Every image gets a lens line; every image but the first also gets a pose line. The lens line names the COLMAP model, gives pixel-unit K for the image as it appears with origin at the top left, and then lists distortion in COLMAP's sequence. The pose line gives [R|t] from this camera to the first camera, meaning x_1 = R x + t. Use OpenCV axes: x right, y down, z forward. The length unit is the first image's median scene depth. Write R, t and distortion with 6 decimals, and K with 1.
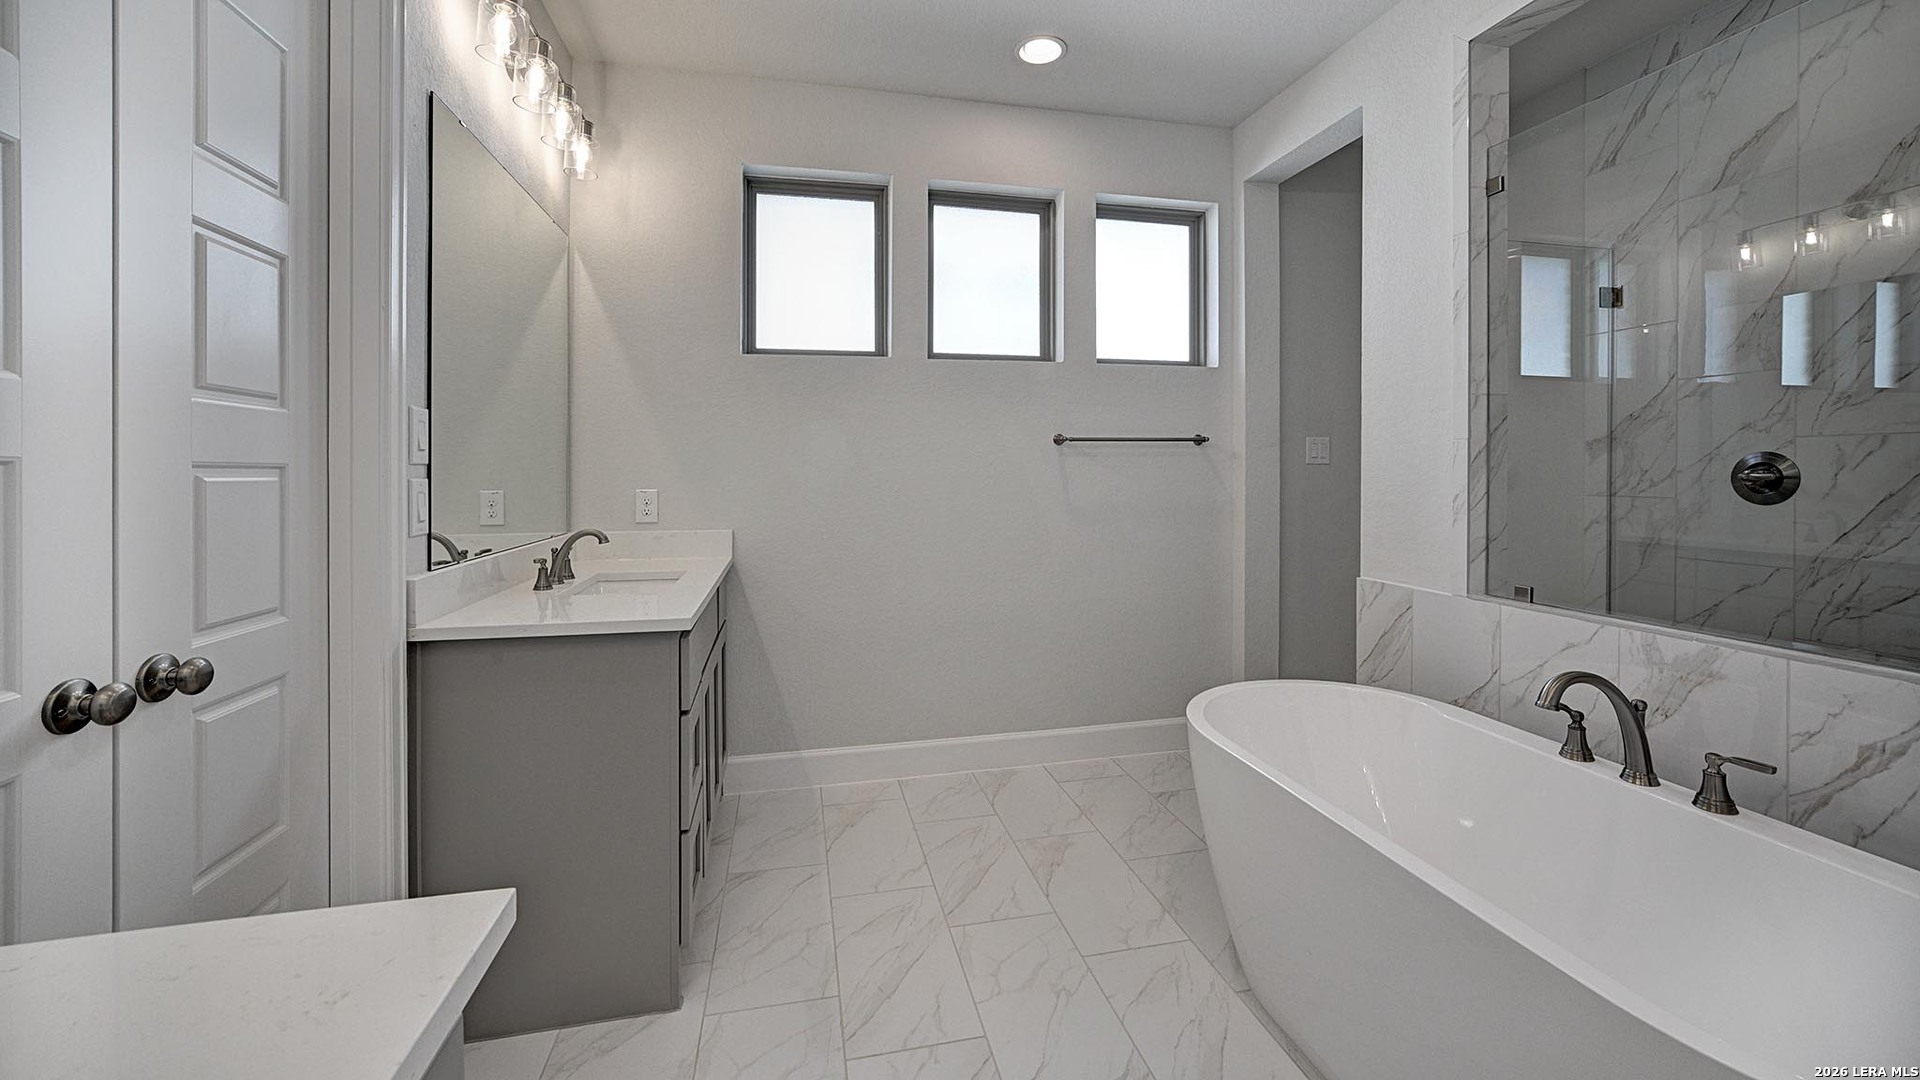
lens RADIAL K [[758.2, 0, 960.6], [0, 758.2, 476.8], [0, 0, 1]] dist [-0.015692, -0.000043]
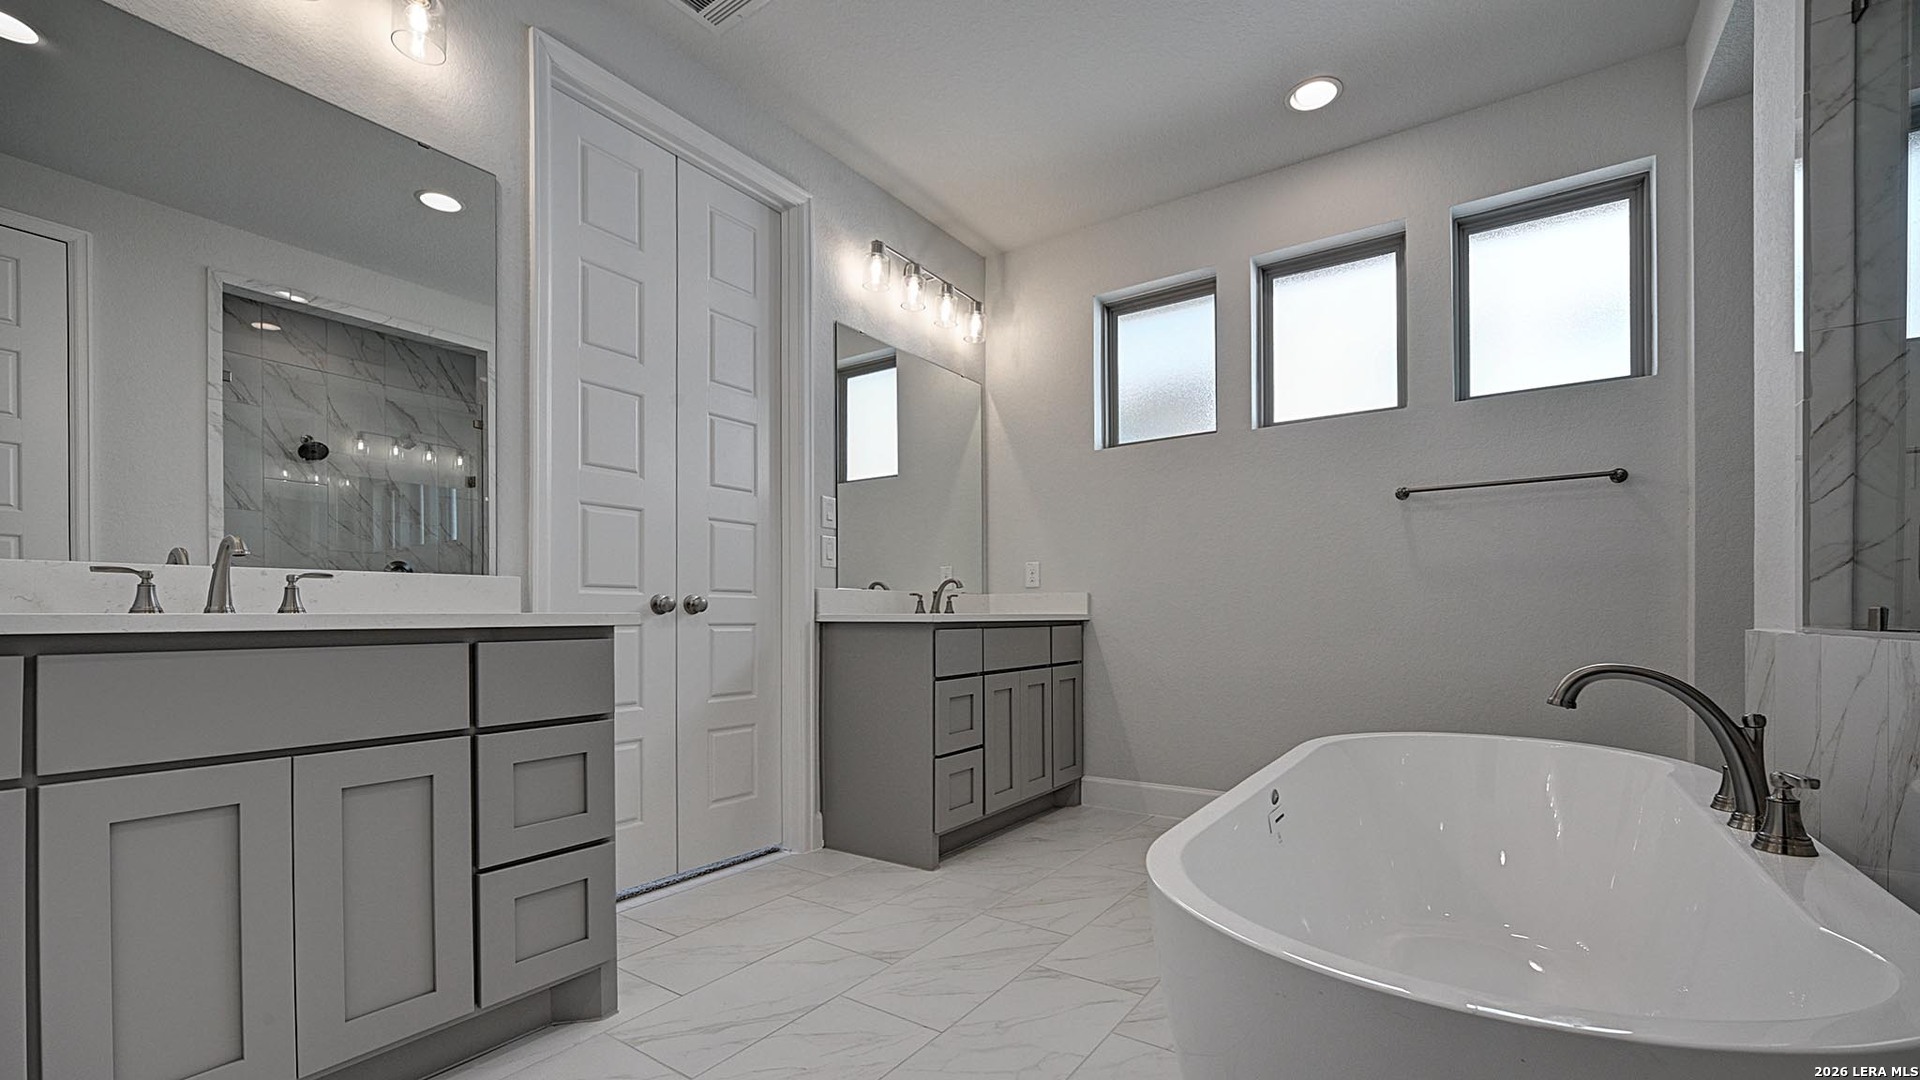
lens RADIAL K [[791.4, 0, 960.3], [0, 791.4, 613.9], [0, 0, 1]] dist [-0.001022, -0.000143]
pose [[0.679631, -0.001048, -0.733554, 0.675435], [-0.004621, 0.999973, -0.005710, 0.151353], [0.733540, 0.007271, 0.679608, -0.050483]]
